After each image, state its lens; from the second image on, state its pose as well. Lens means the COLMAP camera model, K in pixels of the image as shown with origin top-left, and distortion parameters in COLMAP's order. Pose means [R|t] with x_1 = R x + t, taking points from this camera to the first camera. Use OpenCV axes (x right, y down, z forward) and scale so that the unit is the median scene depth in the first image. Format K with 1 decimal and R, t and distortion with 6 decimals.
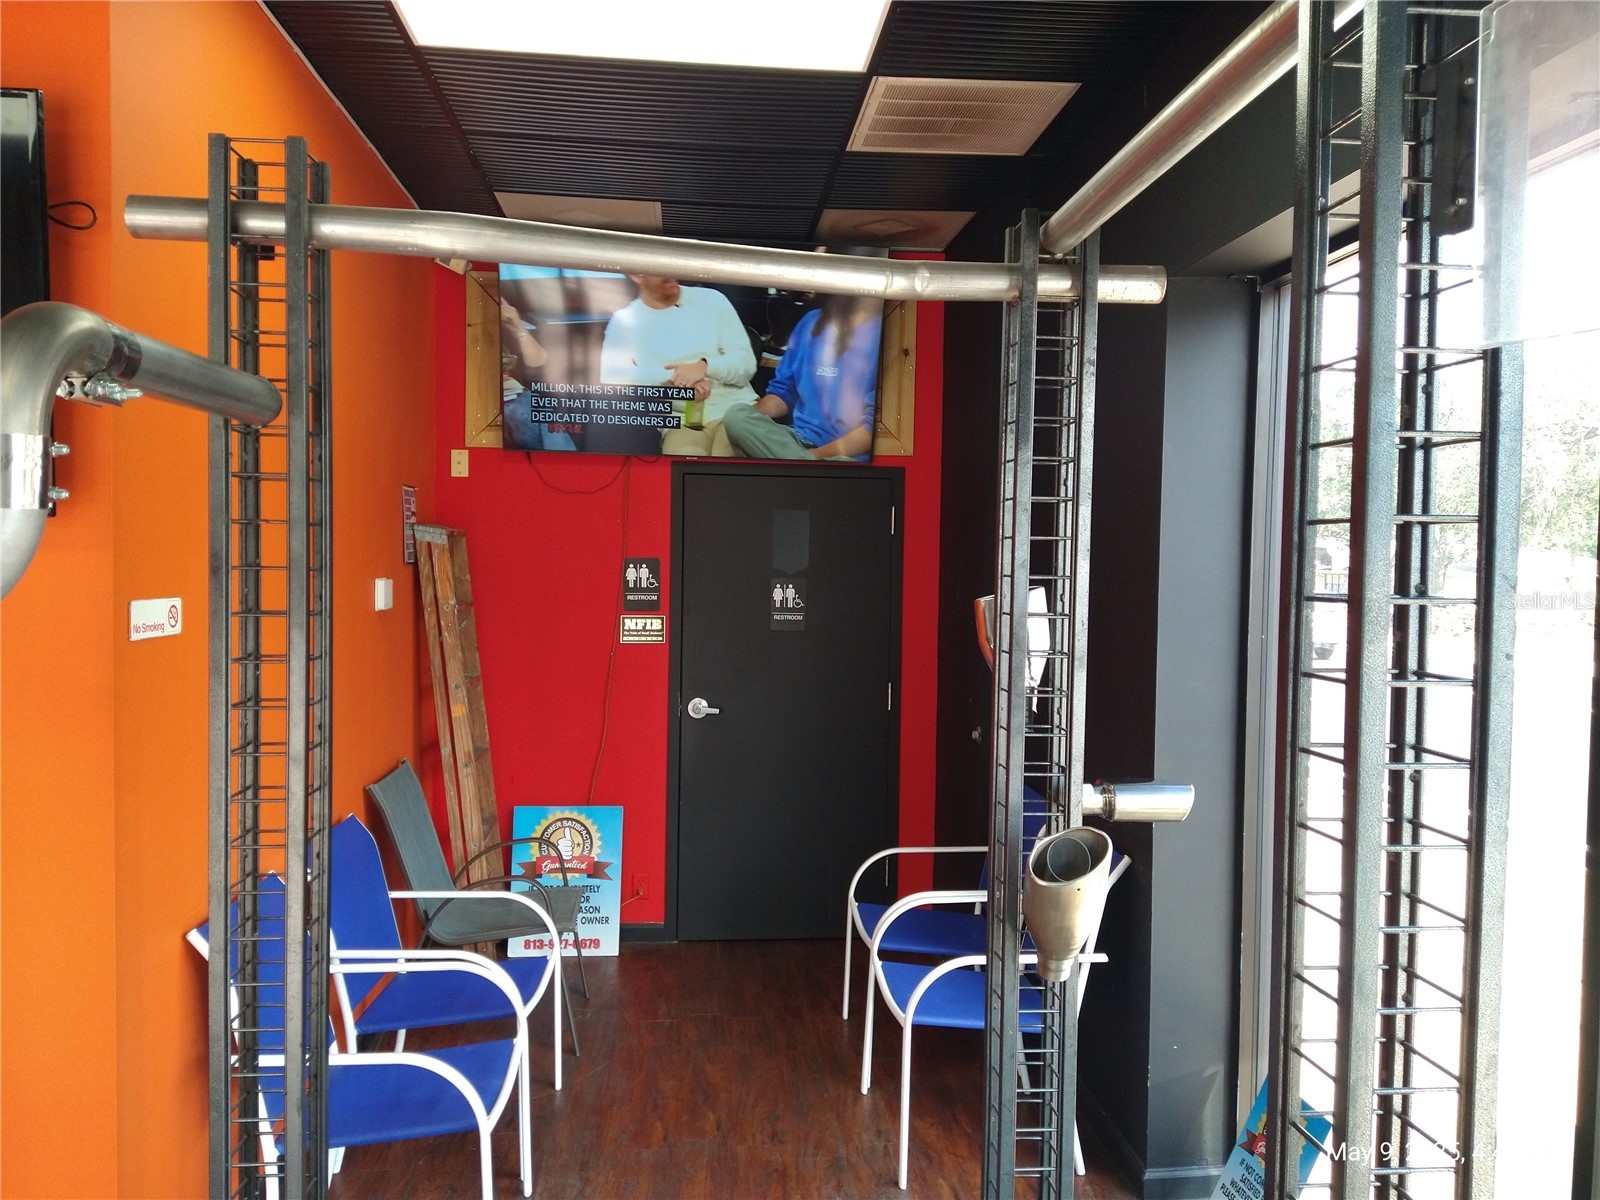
lens RADIAL K [[1165.4, 0, 794.3], [0, 1165.4, 593.3], [0, 0, 1]] dist [0.119040, -0.159688]
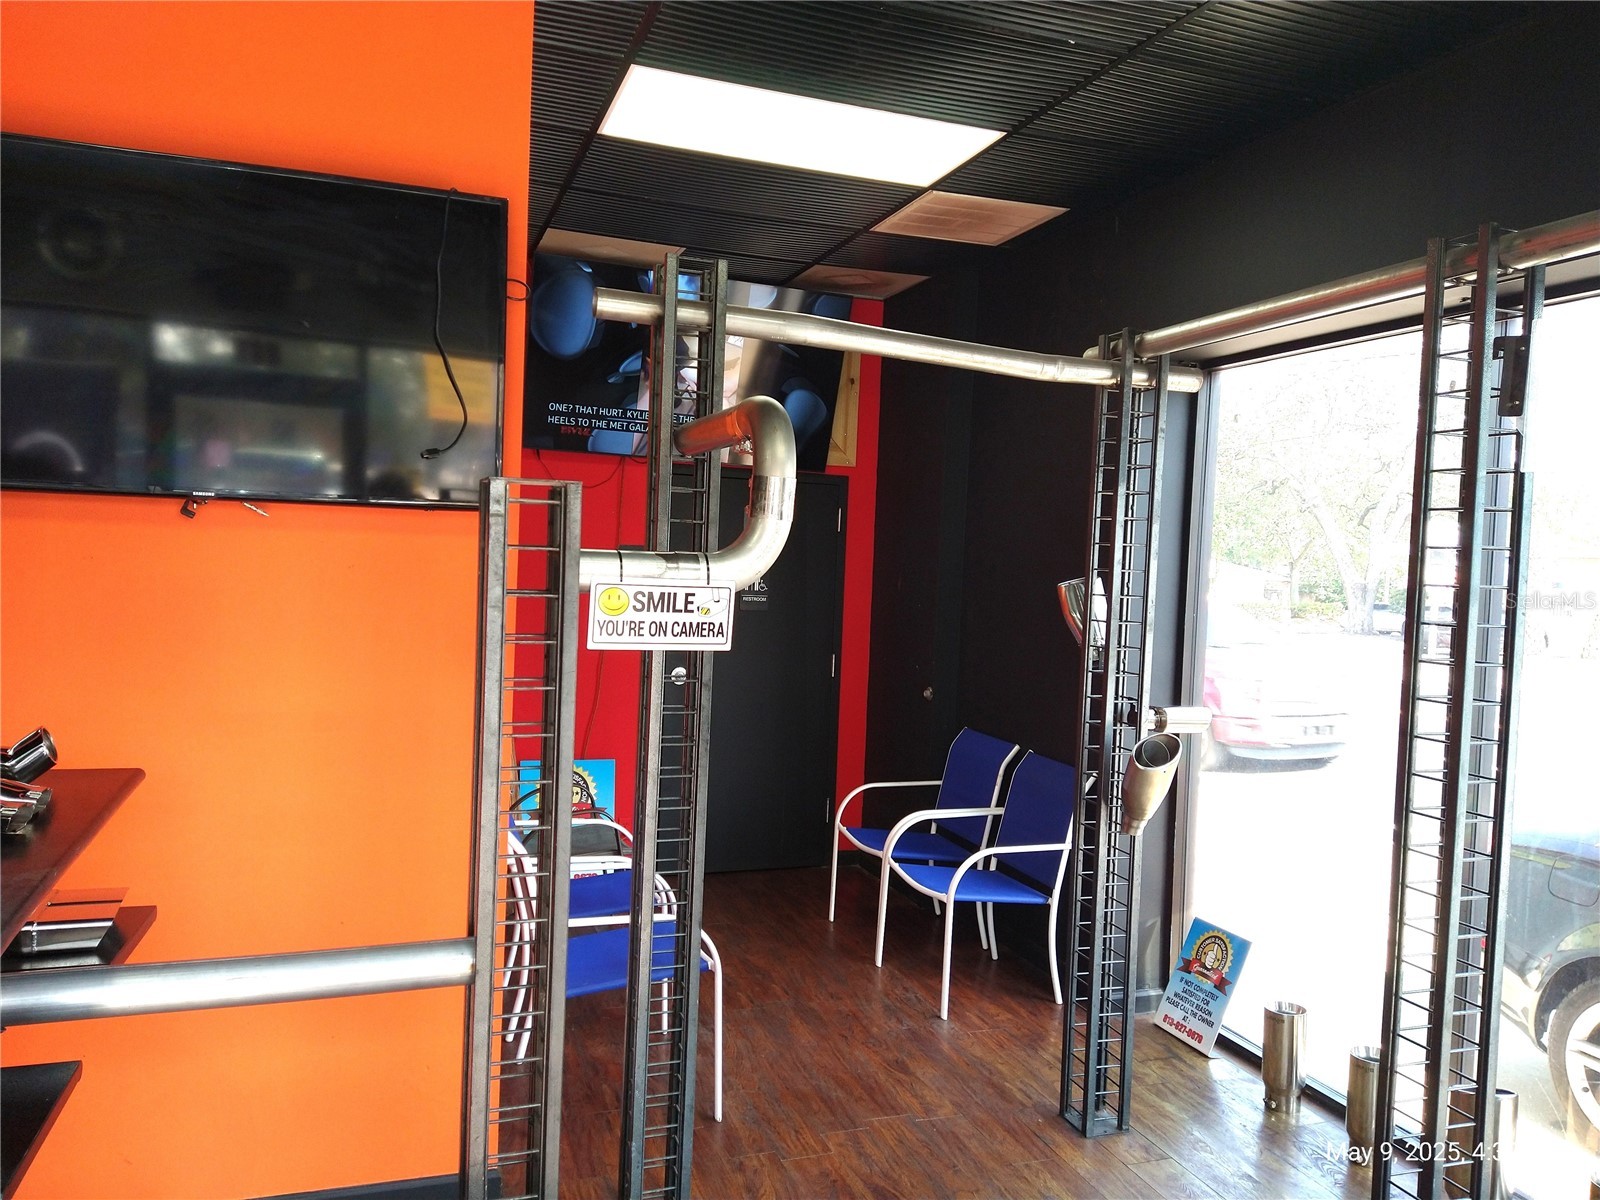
lens RADIAL K [[1165.4, 0, 794.3], [0, 1165.4, 593.3], [0, 0, 1]] dist [0.119040, -0.159688]
pose [[0.970652, 0.018488, 0.239776, -0.363582], [-0.020794, 0.999759, 0.007089, 0.007988], [-0.239587, -0.011867, 0.970802, -0.232757]]
